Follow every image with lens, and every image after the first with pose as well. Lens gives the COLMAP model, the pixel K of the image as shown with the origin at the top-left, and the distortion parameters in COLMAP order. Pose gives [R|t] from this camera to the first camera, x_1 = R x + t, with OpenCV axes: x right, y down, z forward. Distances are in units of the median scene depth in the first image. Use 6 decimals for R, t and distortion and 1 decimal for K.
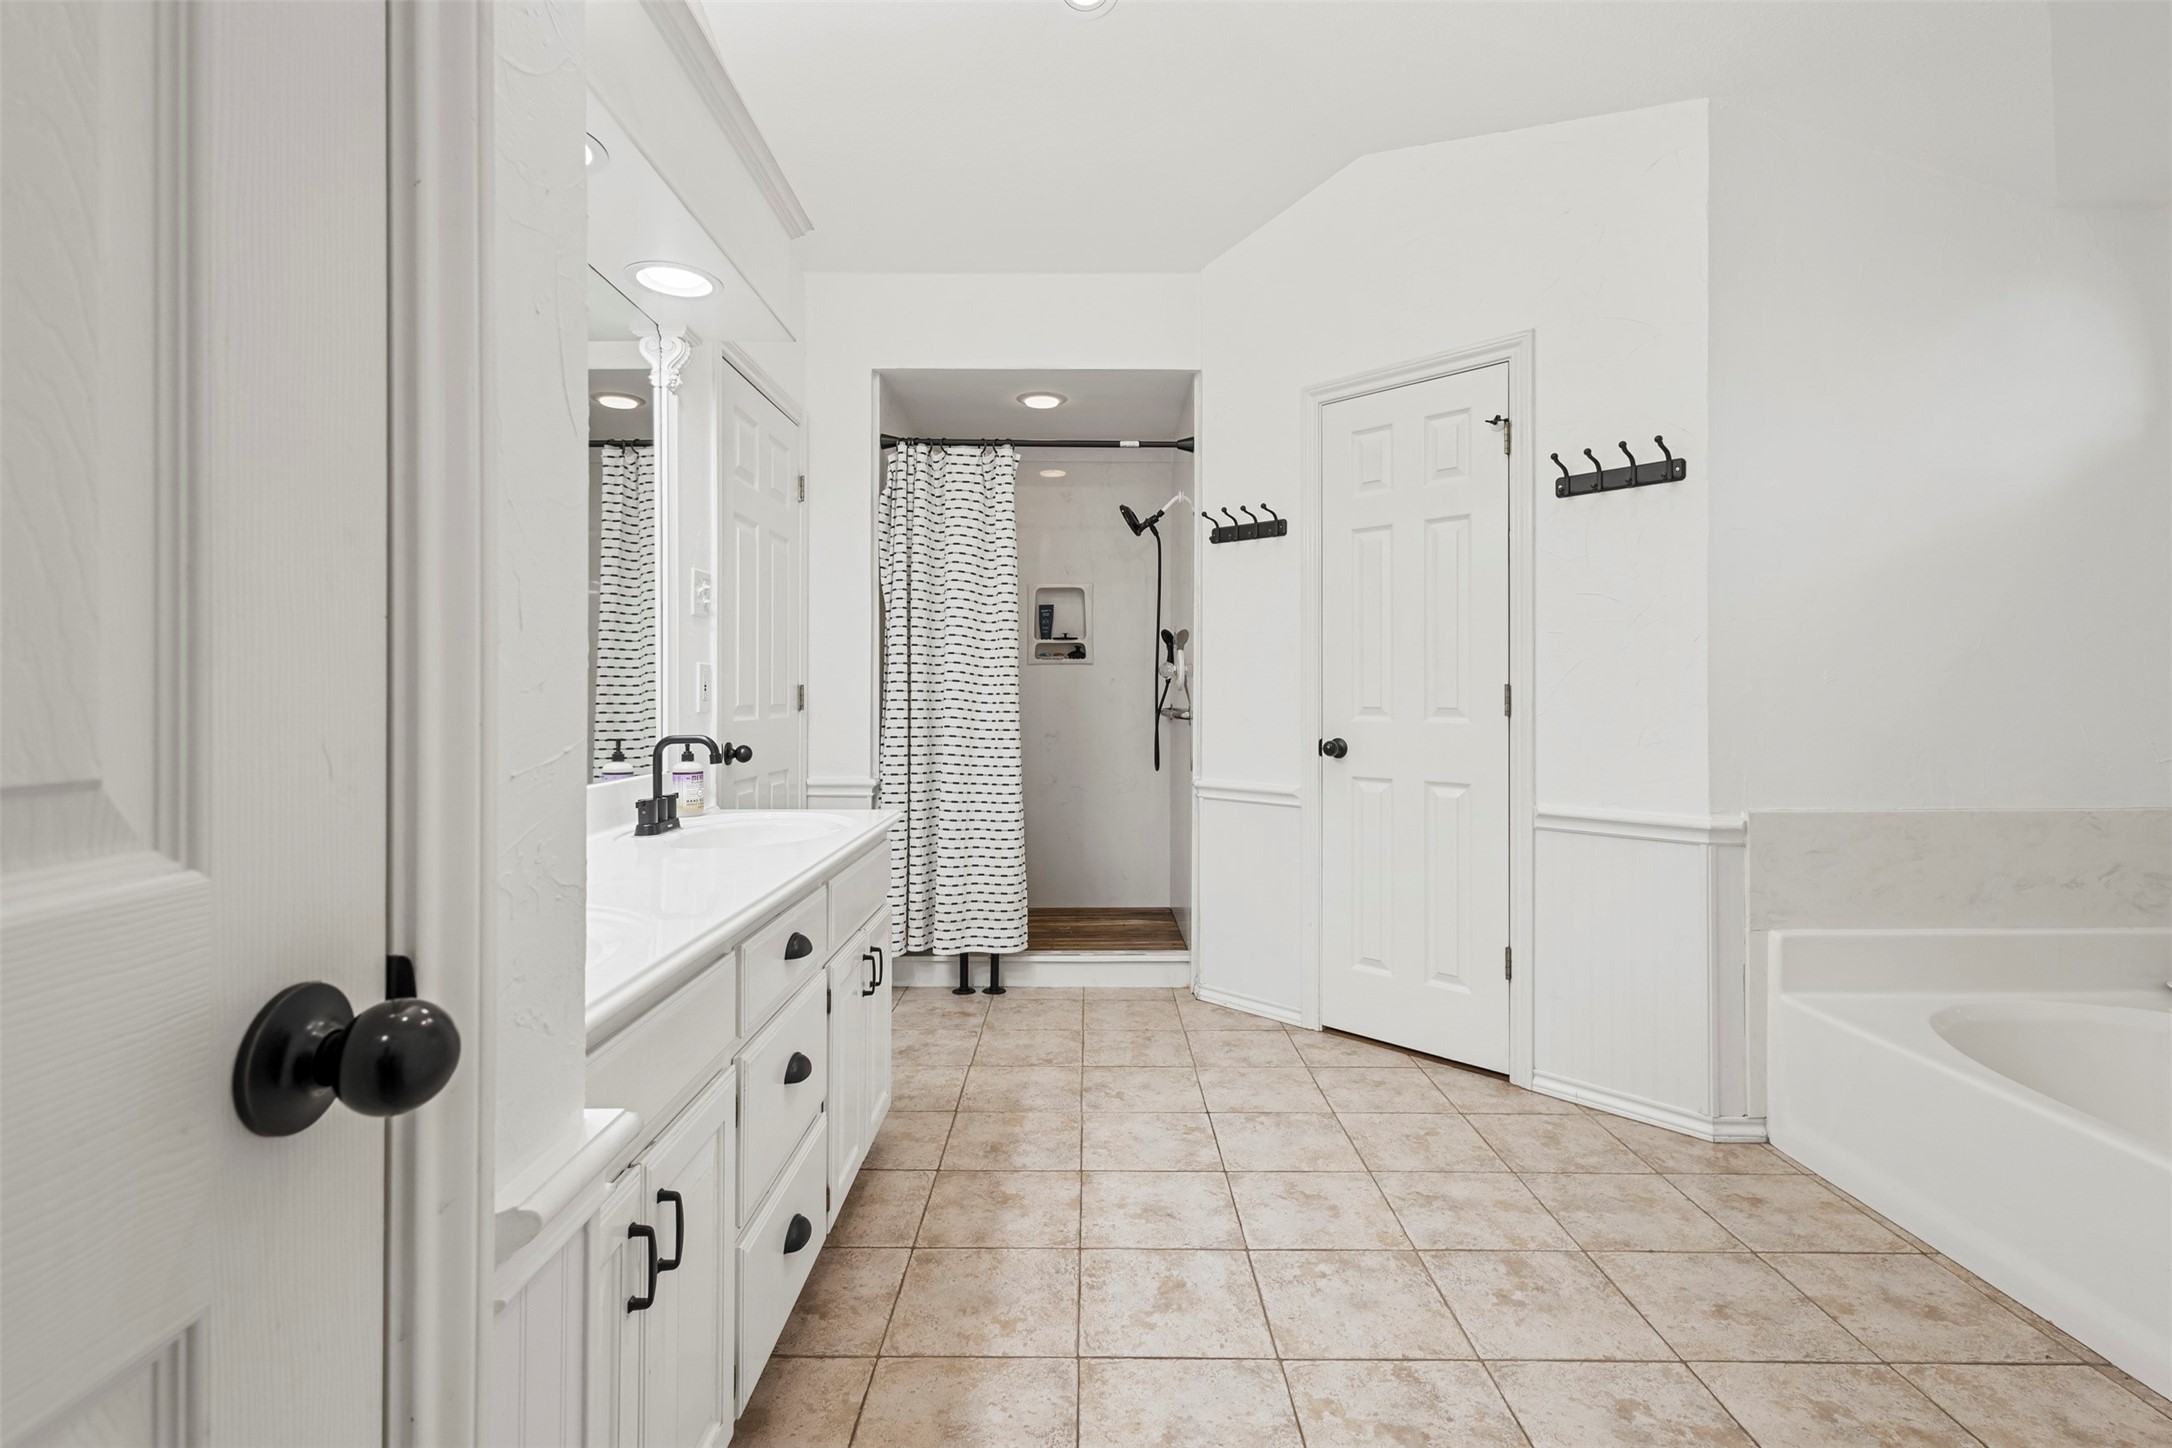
lens RADIAL K [[1008.2, 0, 1085.1], [0, 1008.2, 705.8], [0, 0, 1]] dist [0.003978, -0.000142]
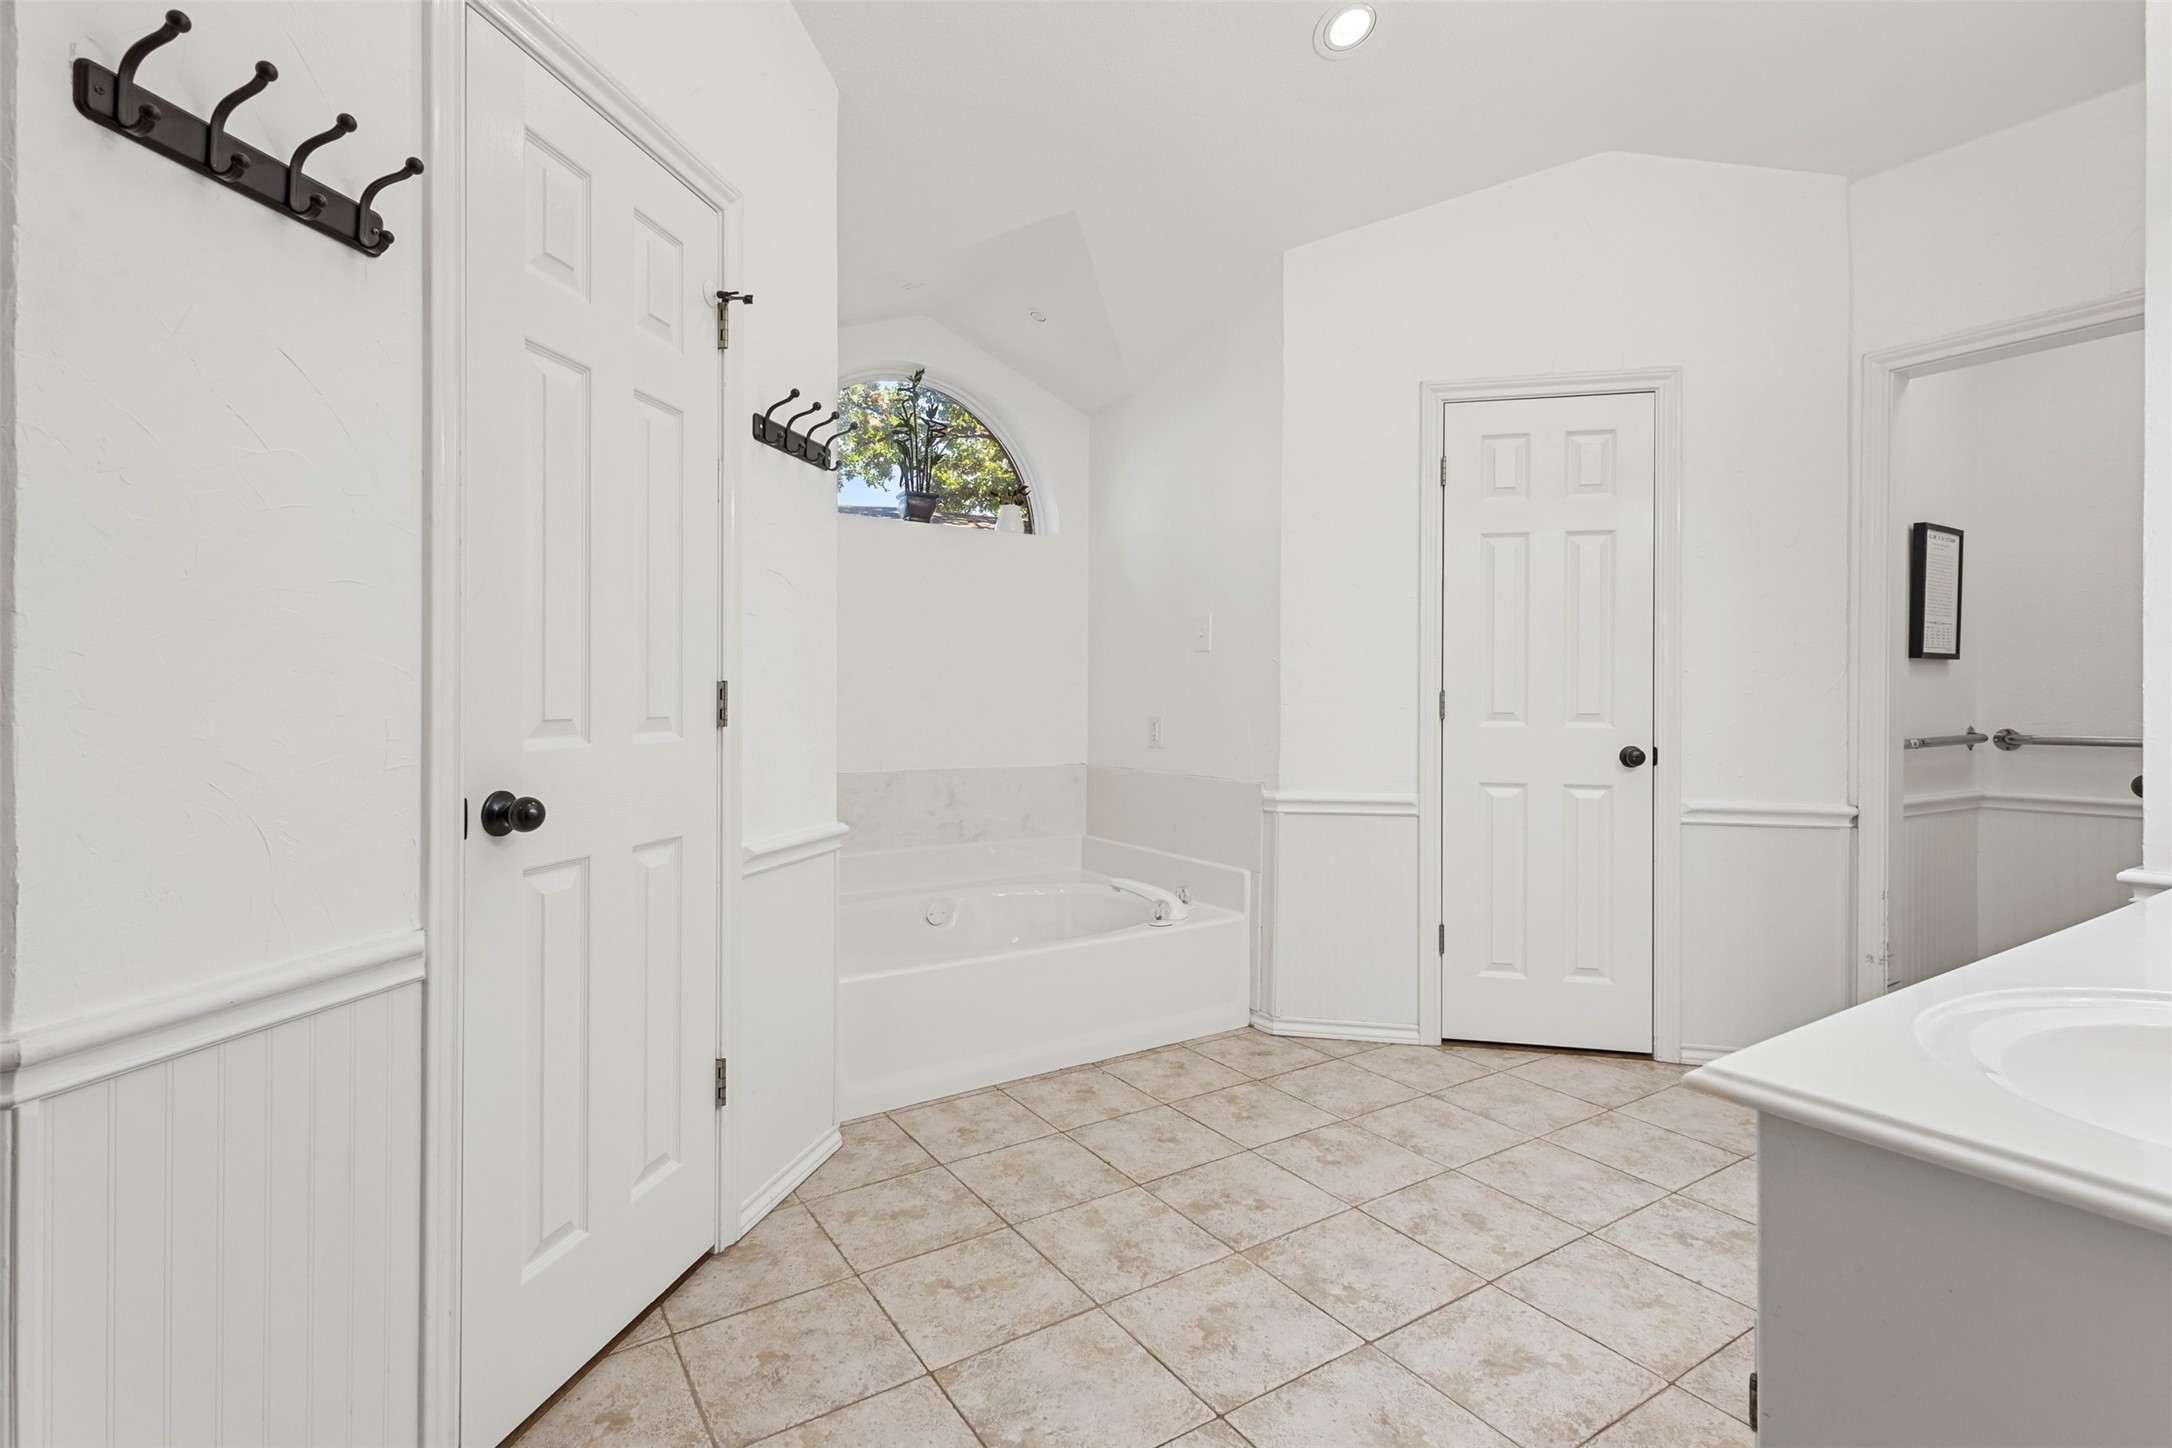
lens RADIAL K [[1008.2, 0, 1080.5], [0, 1008.2, 711.9], [0, 0, 1]] dist [0.003978, -0.000142]
pose [[-0.542080, -0.011489, 0.840248, -0.398196], [0.004040, 0.999859, 0.016278, -0.014067], [-0.840317, 0.012219, -0.541957, 1.565065]]
